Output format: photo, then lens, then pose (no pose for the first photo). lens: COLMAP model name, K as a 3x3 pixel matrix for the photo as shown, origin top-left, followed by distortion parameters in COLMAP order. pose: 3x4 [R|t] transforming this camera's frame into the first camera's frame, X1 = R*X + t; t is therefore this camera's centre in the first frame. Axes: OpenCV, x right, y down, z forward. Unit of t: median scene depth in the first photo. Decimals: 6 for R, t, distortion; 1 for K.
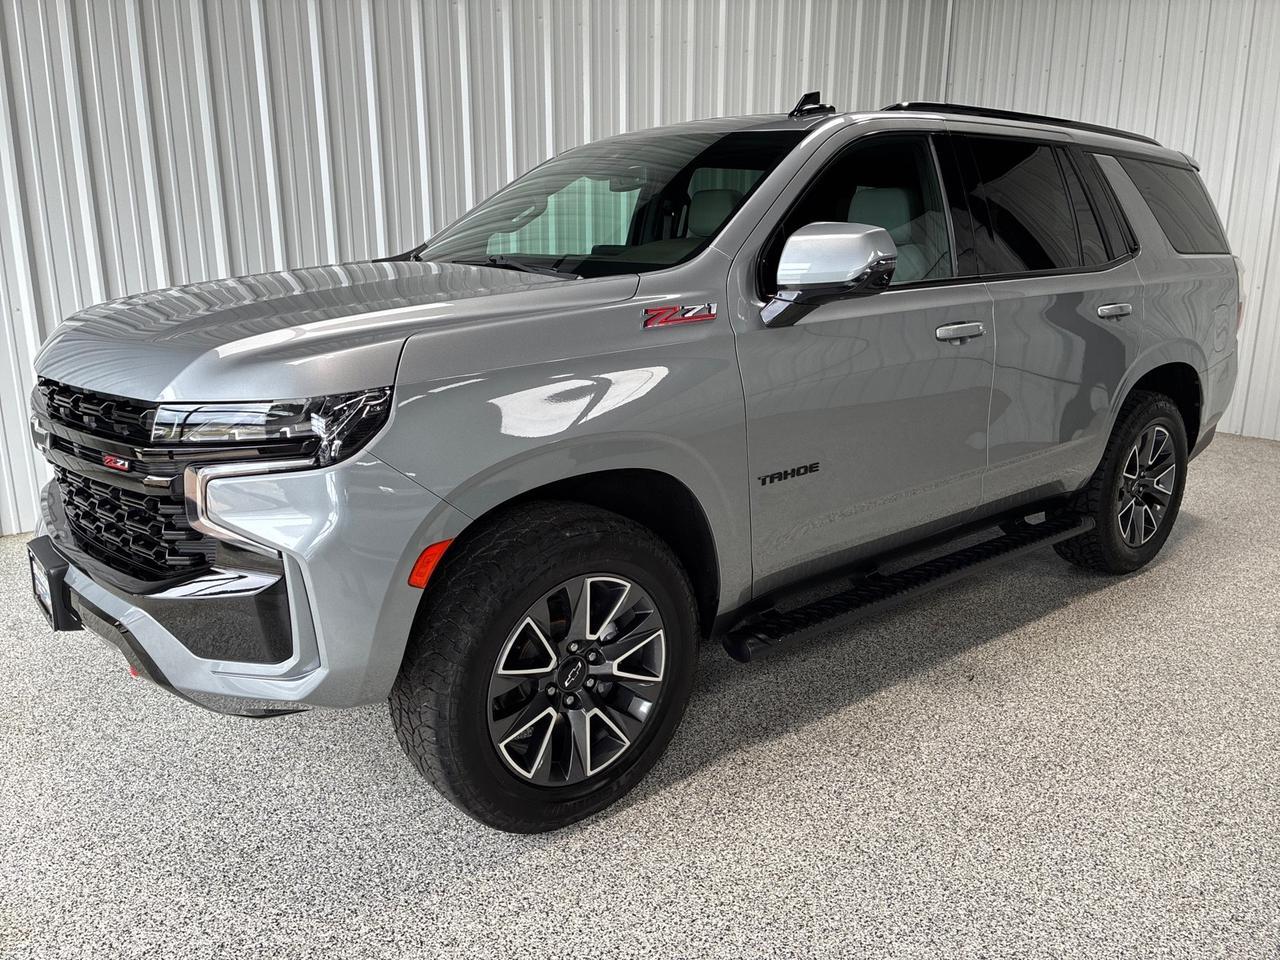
lens RADIAL K [[981.4, 0, 624.7], [0, 981.4, 469.1], [0, 0, 1]] dist [0.052645, -0.068307]
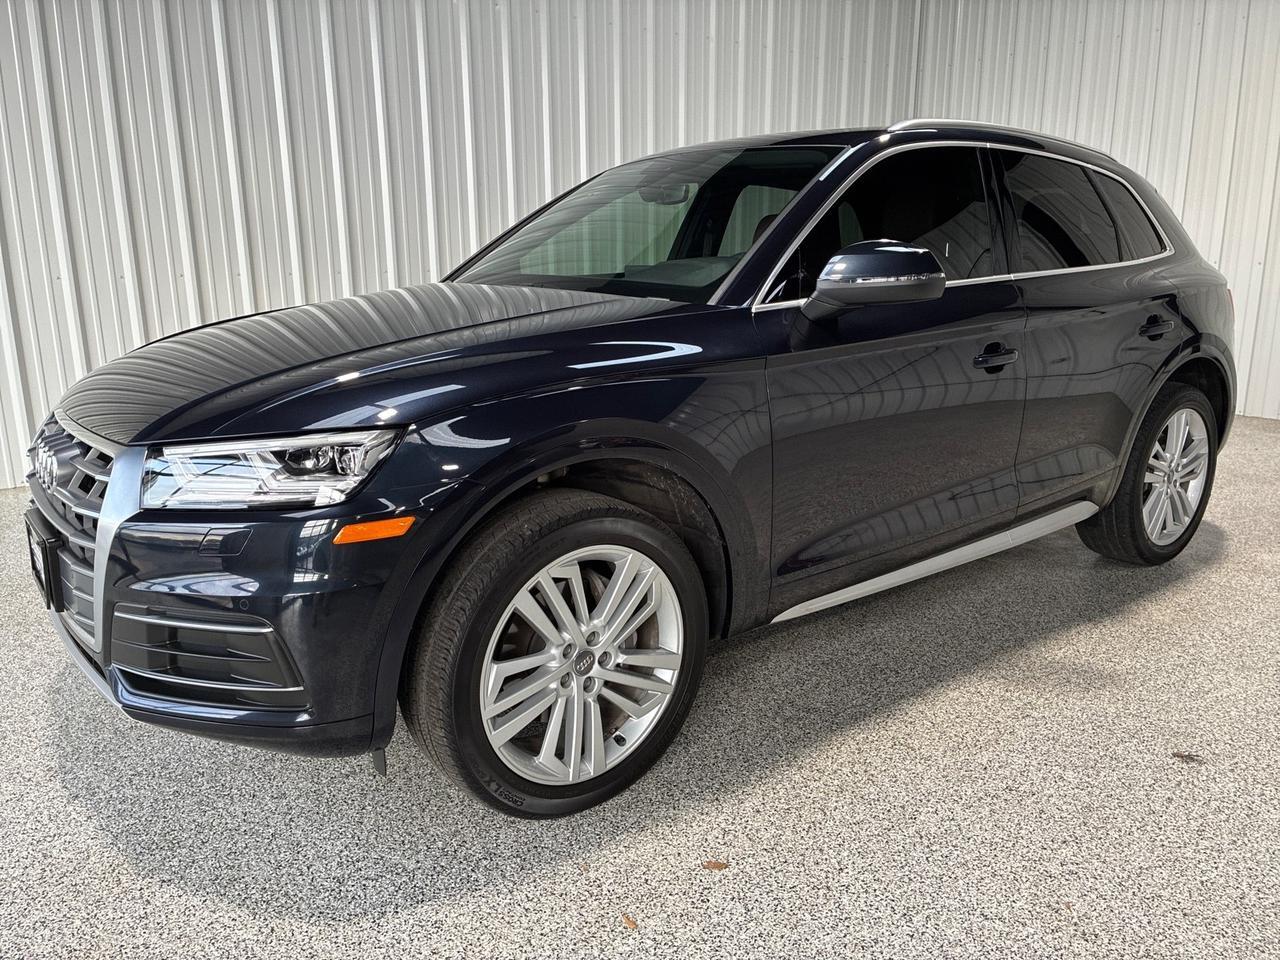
lens RADIAL K [[981.4, 0, 628.6], [0, 981.4, 471.8], [0, 0, 1]] dist [0.052645, -0.068307]
pose [[0.999510, -0.001948, -0.031234, 0.216361], [0.001761, 0.999980, -0.005995, 0.105517], [0.031245, 0.005938, 0.999494, -0.084111]]
